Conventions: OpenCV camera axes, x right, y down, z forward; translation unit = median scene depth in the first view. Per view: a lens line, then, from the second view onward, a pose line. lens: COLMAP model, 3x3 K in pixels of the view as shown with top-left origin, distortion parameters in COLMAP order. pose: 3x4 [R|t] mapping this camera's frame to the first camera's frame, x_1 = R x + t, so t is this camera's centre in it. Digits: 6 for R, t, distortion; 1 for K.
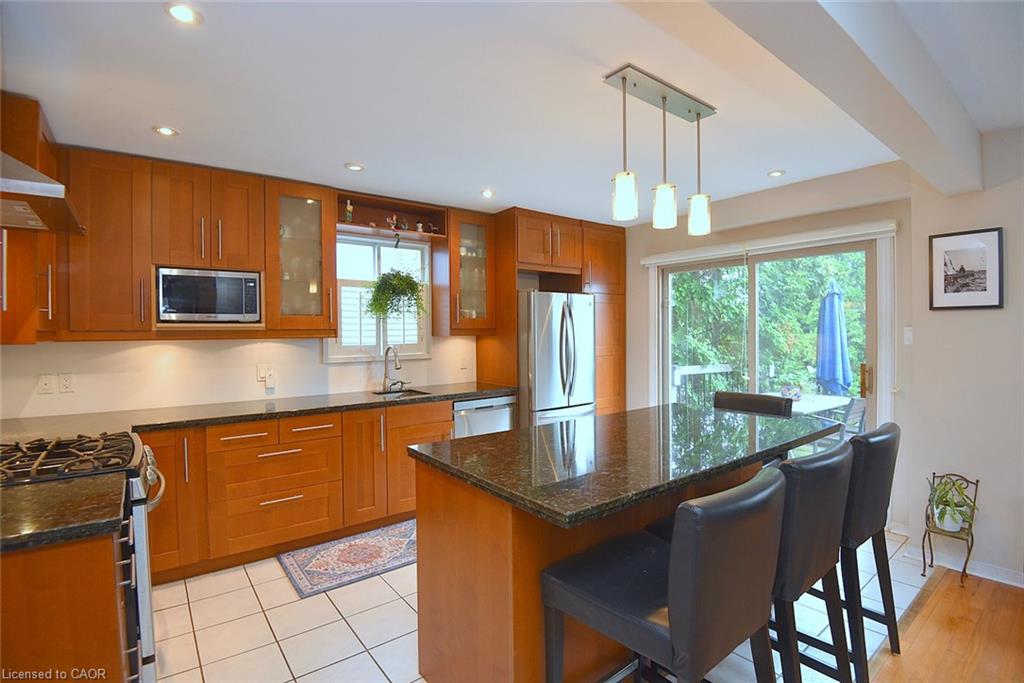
lens RADIAL K [[482.1, 0, 517.9], [0, 482.1, 337.6], [0, 0, 1]] dist [-0.021489, -0.012047]
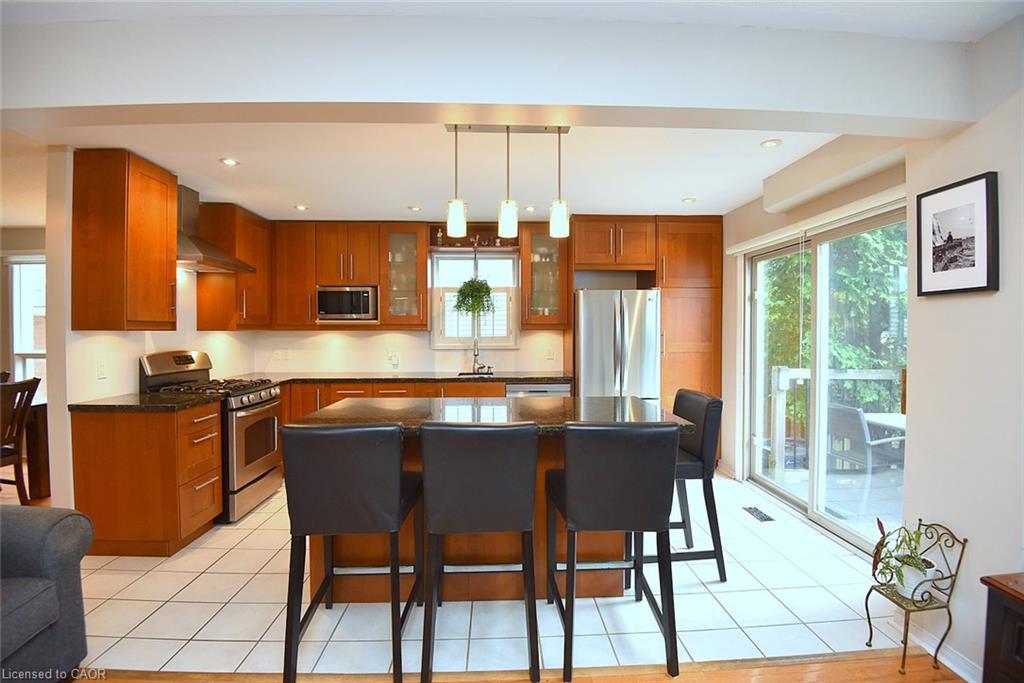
lens RADIAL K [[482.1, 0, 522.4], [0, 482.1, 337.3], [0, 0, 1]] dist [-0.021489, -0.012047]
pose [[0.812065, 0.014978, -0.583375, 0.647891], [-0.012803, 0.999887, 0.007851, 0.005898], [0.583427, 0.001094, 0.812165, 0.035740]]
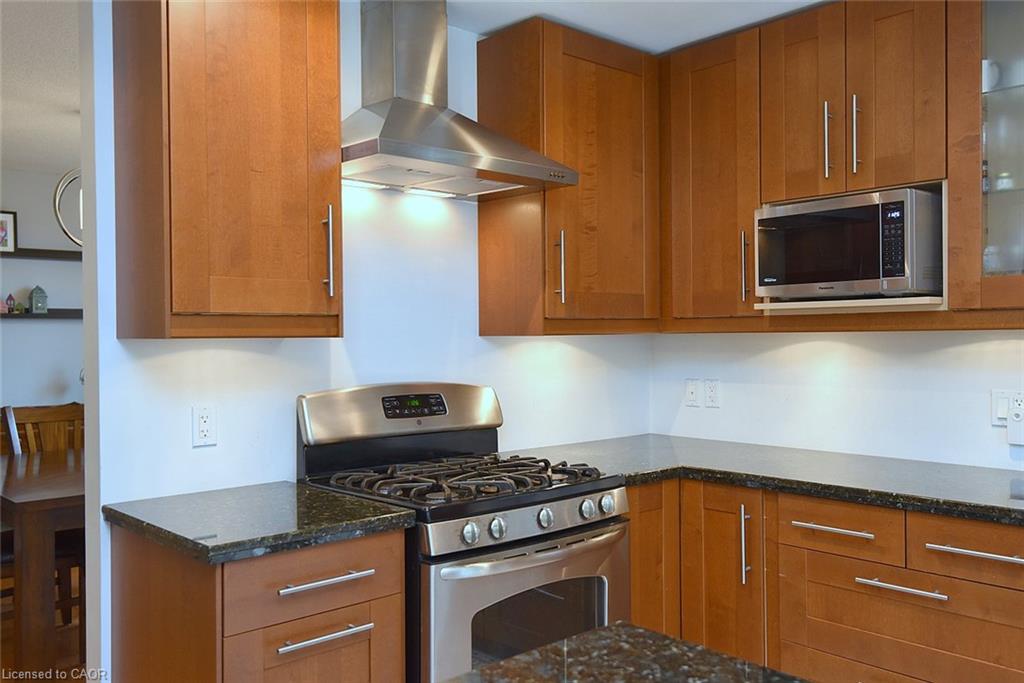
lens RADIAL K [[903.3, 0, 497.8], [0, 903.3, 328.5], [0, 0, 1]] dist [0.043076, 0.007648]
pose [[0.059465, -0.000068, -0.998230, 0.273548], [-0.001792, 0.999998, -0.000175, 0.001870], [0.998229, 0.001799, 0.059465, 0.479207]]
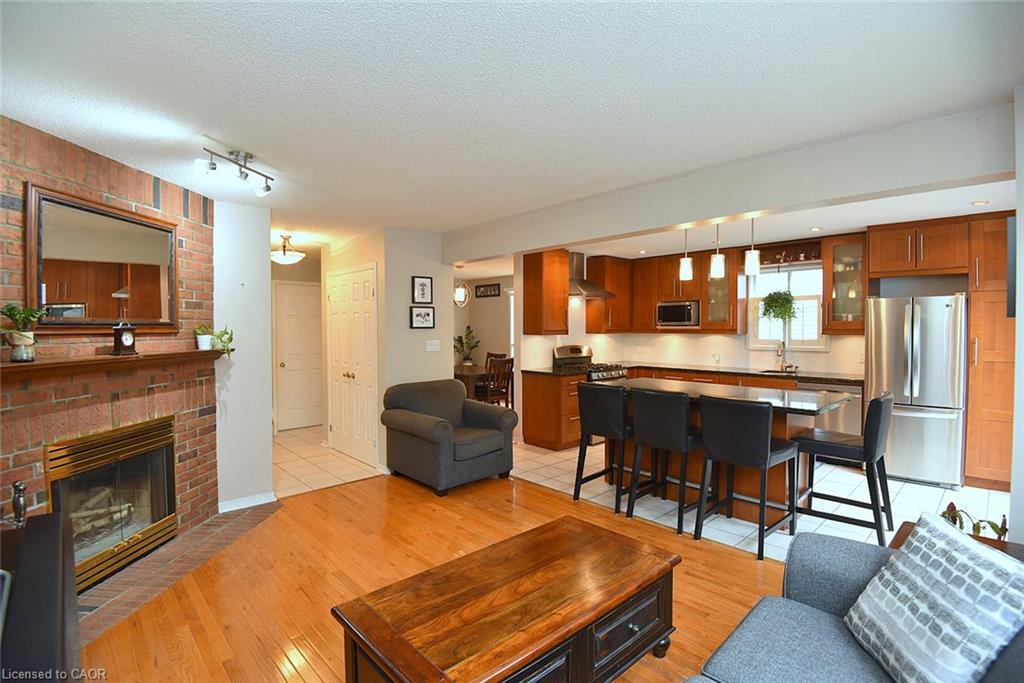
lens RADIAL K [[482.1, 0, 509.2], [0, 482.1, 340.5], [0, 0, 1]] dist [-0.021489, -0.012047]
pose [[0.070480, 0.036193, -0.996856, 1.273664], [-0.009452, 0.999321, 0.035615, -0.029834], [0.997468, 0.006912, 0.070774, 0.061760]]
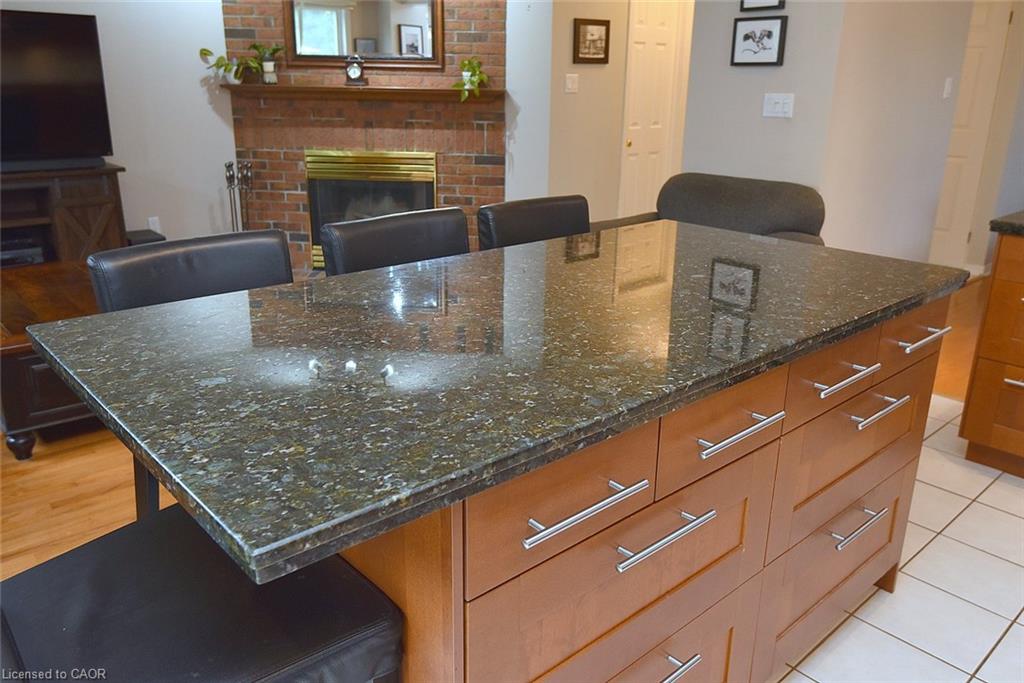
lens RADIAL K [[781.2, 0, 517.6], [0, 781.2, 331.6], [0, 0, 1]] dist [0.014568, 0.003899]
pose [[-0.997705, 0.015260, -0.065965, 0.236953], [-0.006682, 0.947324, 0.320206, -0.008449], [0.067376, 0.319912, -0.945049, 1.077706]]
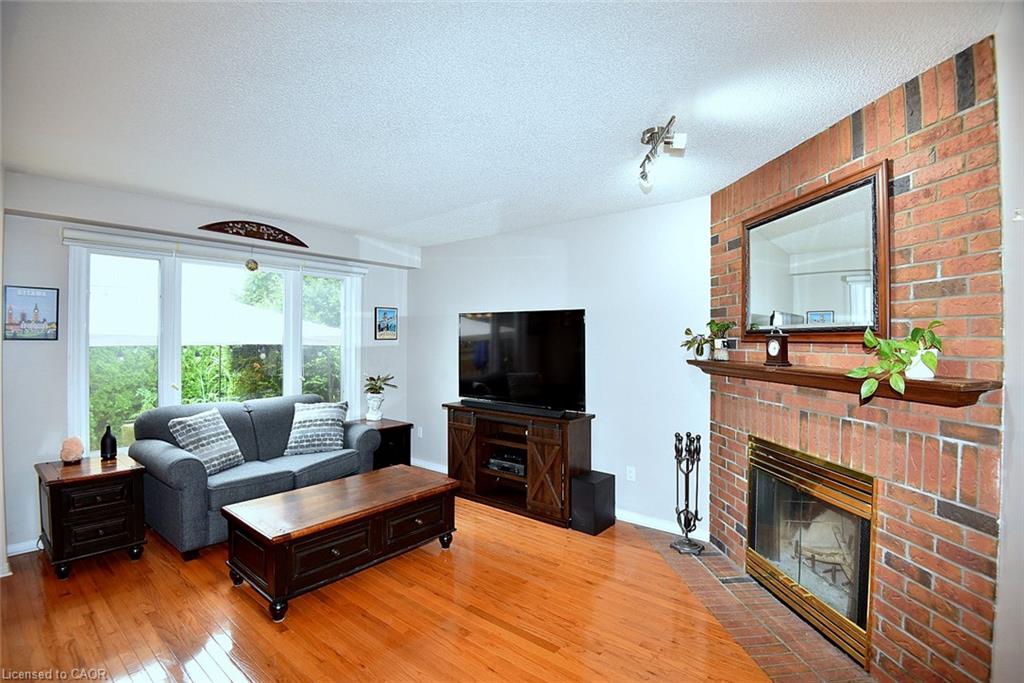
lens RADIAL K [[482.1, 0, 516.0], [0, 482.1, 340.9], [0, 0, 1]] dist [-0.021489, -0.012047]
pose [[-0.214252, 0.007274, 0.976751, -0.174207], [0.007552, 0.999955, -0.005791, -0.007520], [-0.976749, 0.006135, -0.214297, 0.011656]]
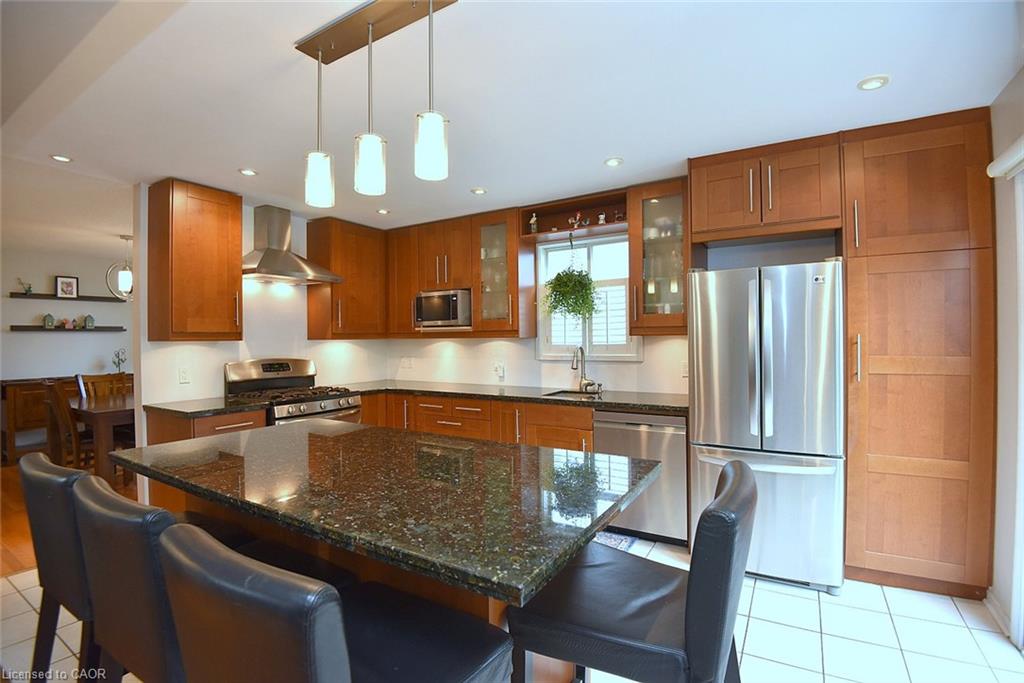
lens RADIAL K [[482.1, 0, 507.3], [0, 482.1, 339.4], [0, 0, 1]] dist [-0.021489, -0.012047]
pose [[0.343651, 0.006790, -0.939073, 0.686106], [-0.003178, 0.999977, 0.006067, -0.001478], [0.939092, 0.000899, 0.343665, 0.575270]]
